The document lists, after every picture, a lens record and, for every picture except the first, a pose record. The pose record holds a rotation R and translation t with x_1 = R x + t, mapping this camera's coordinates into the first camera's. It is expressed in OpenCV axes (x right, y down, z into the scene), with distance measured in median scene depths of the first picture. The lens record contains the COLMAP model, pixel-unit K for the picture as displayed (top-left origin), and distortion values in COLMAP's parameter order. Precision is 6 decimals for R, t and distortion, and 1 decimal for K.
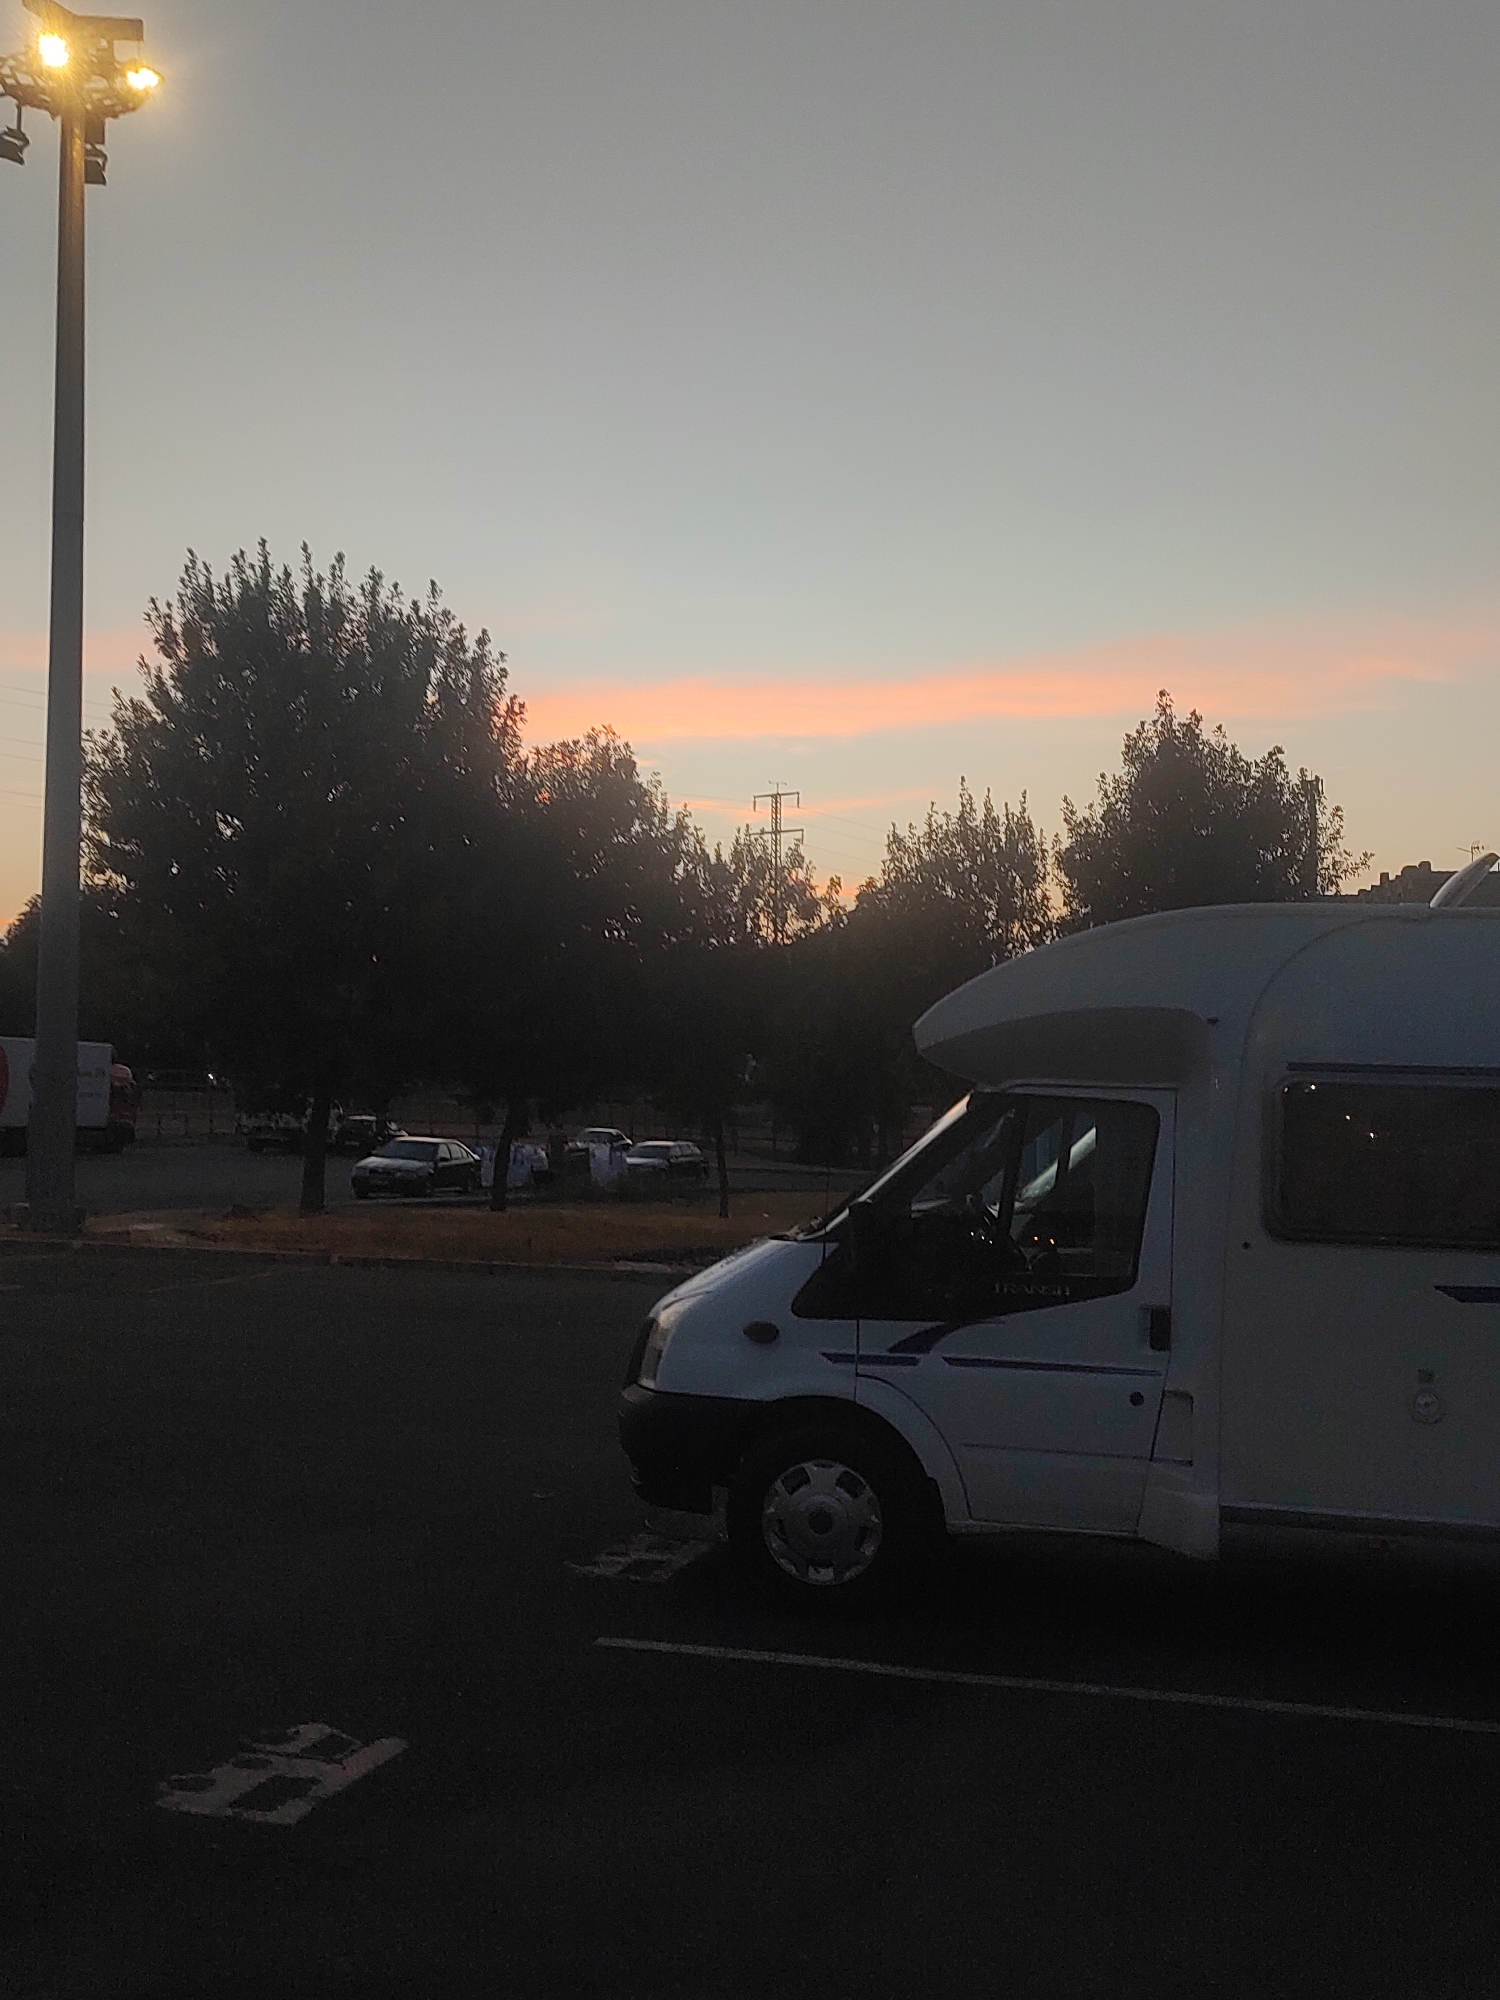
lens RADIAL K [[1457.6, 0, 877.5], [0, 1457.6, 991.1], [0, 0, 1]] dist [0.010968, 0.001844]
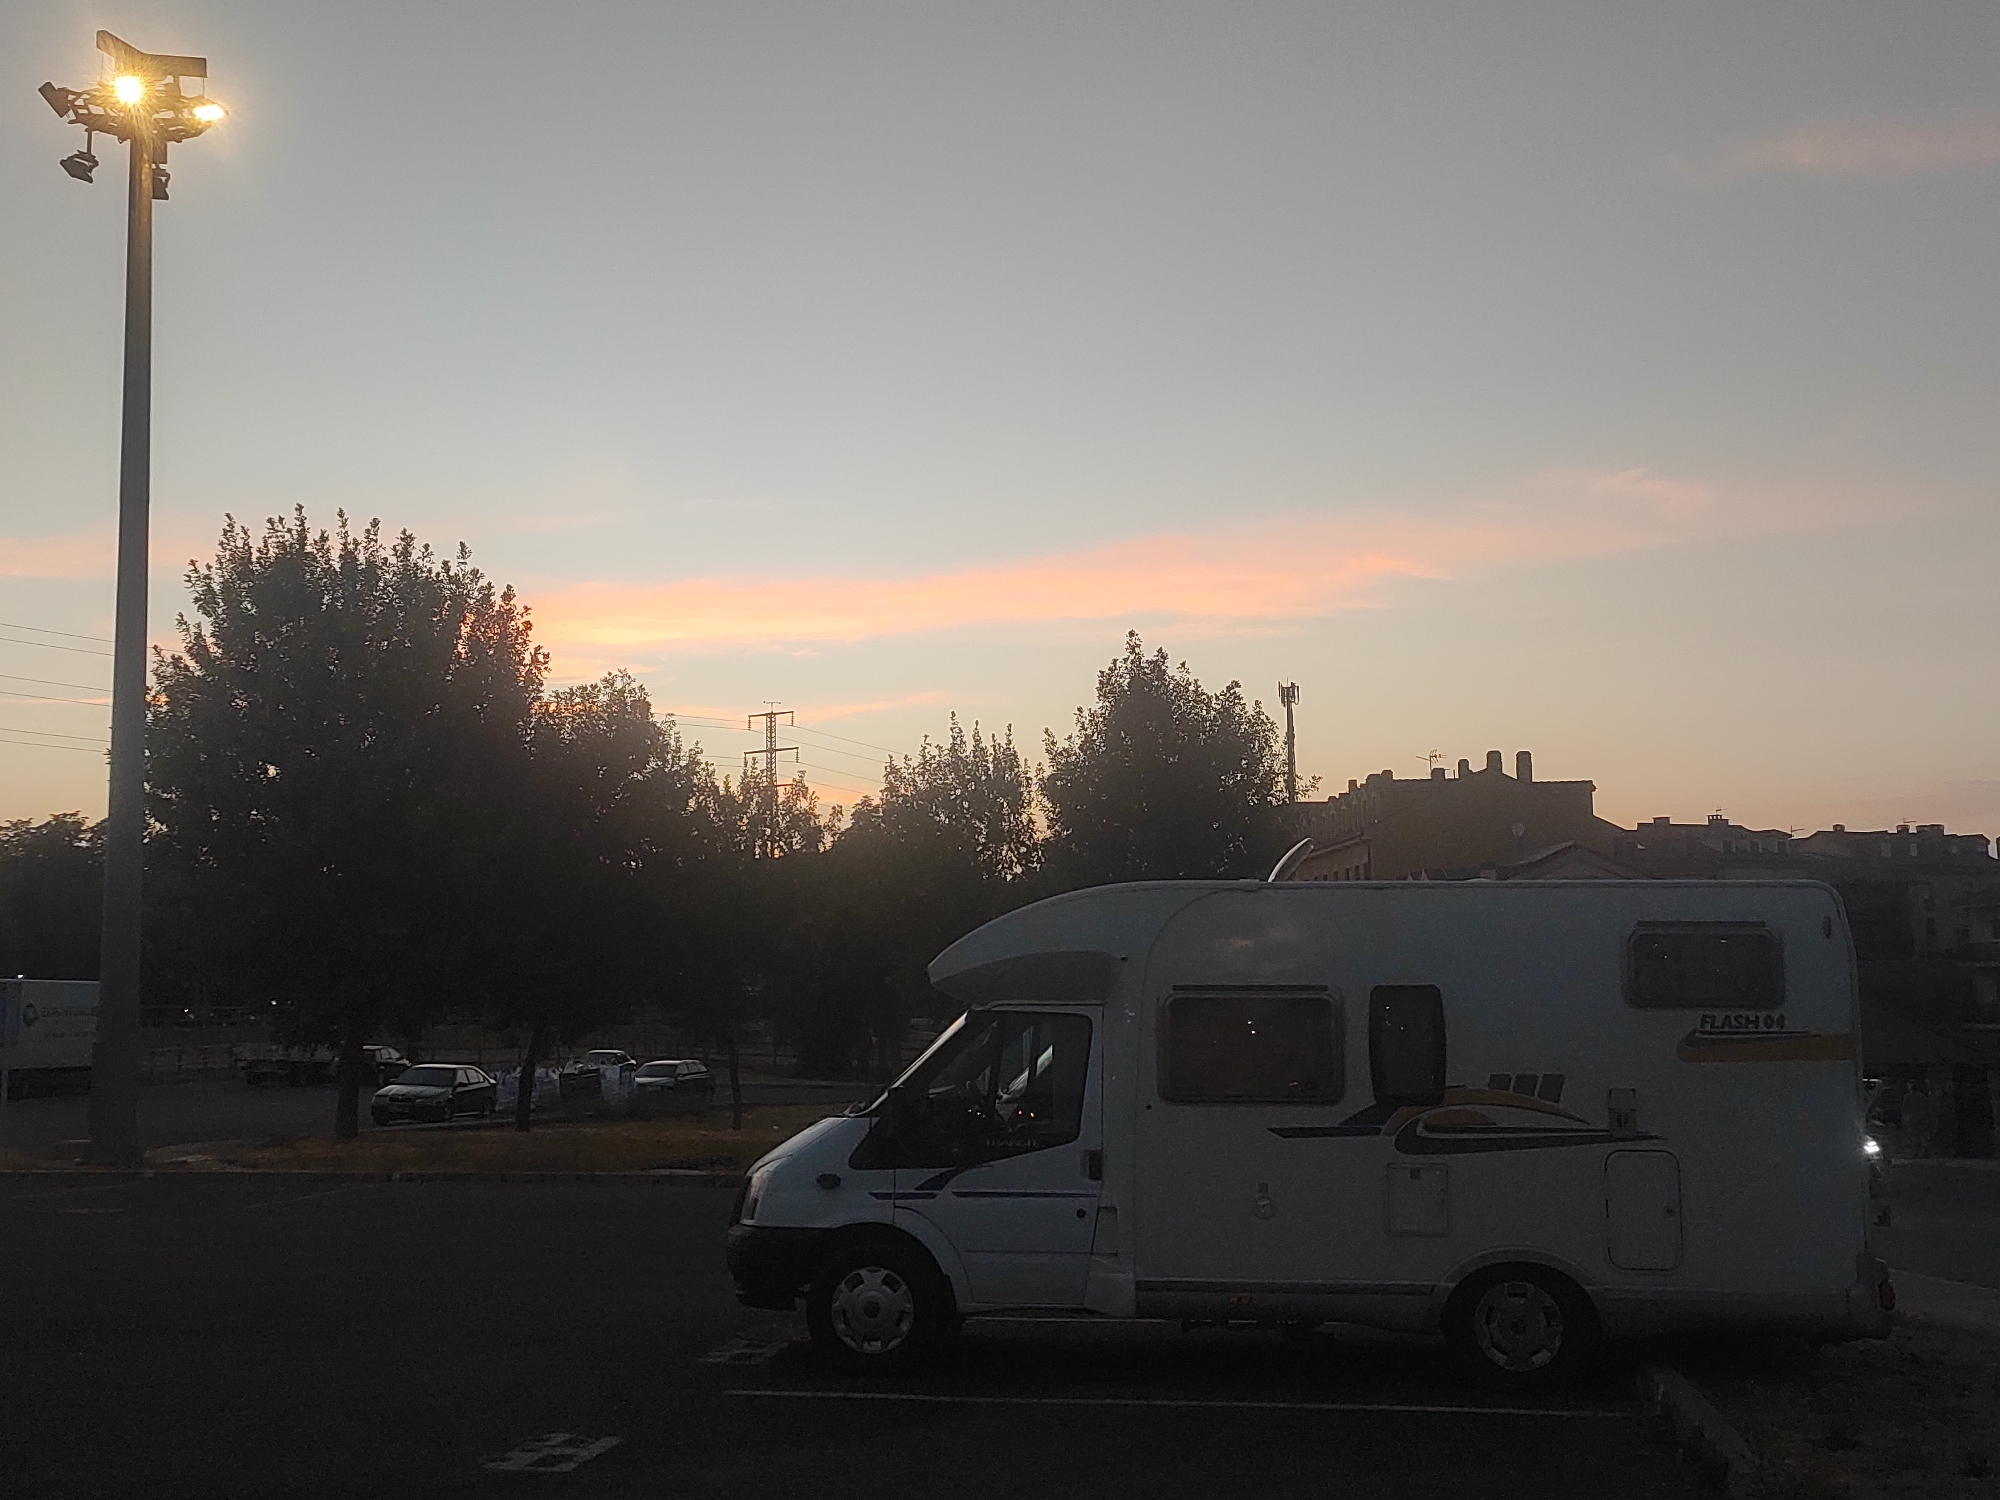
lens RADIAL K [[1496.5, 0, 1000.0], [0, 1496.5, 750.0], [0, 0, 1]] dist [0.028010, 0.005698]
pose [[0.995875, -0.014053, 0.089643, -0.008689], [0.022676, 0.995131, -0.095914, -0.011405], [-0.087859, 0.097551, 0.991345, -0.130000]]
